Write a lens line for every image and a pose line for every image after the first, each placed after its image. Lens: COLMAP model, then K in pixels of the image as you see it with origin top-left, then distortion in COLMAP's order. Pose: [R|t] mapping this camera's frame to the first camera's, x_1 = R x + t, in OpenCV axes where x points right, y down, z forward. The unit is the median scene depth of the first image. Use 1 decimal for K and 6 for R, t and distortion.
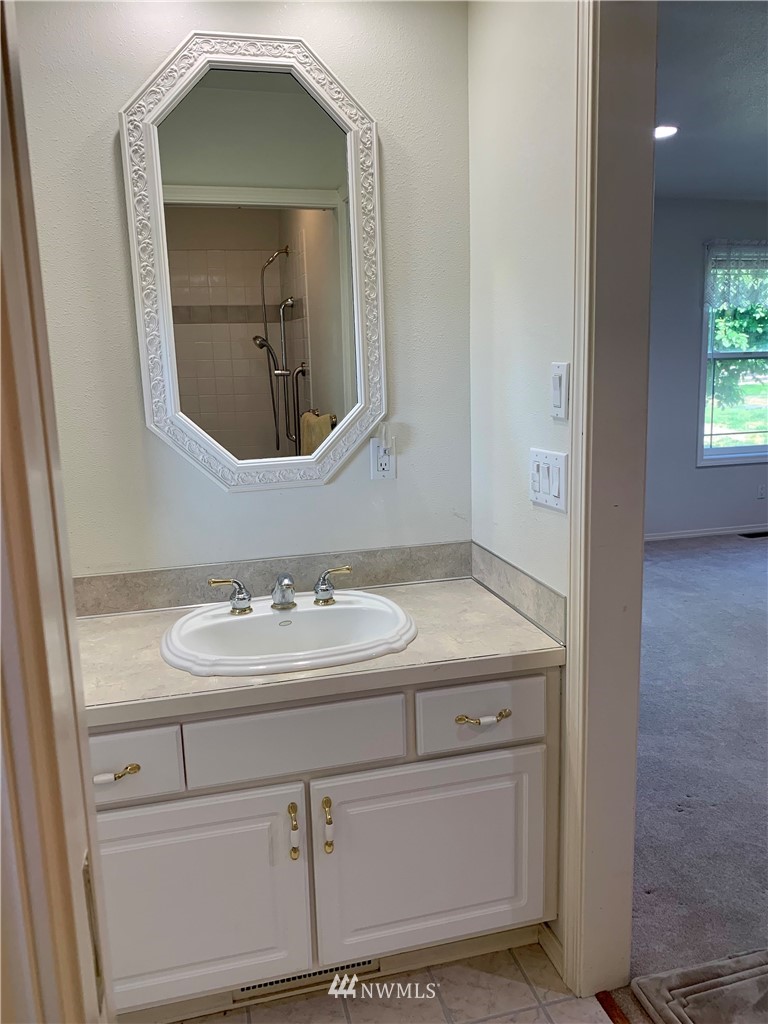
lens RADIAL K [[785.2, 0, 374.9], [0, 785.2, 510.4], [0, 0, 1]] dist [0.046999, -0.054462]
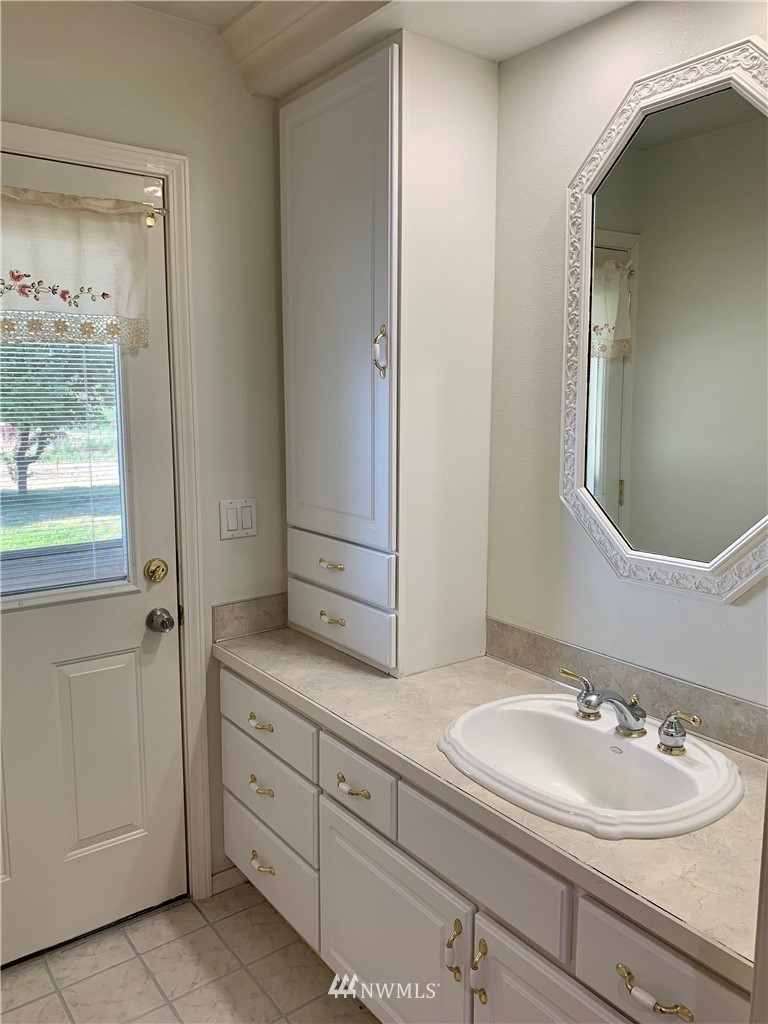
lens RADIAL K [[785.2, 0, 375.0], [0, 785.2, 508.2], [0, 0, 1]] dist [0.046999, -0.054462]
pose [[0.386196, 0.163847, -0.907748, 0.542896], [-0.176524, 0.979037, 0.101614, -0.159201], [0.905368, 0.120996, 0.407023, 0.408704]]
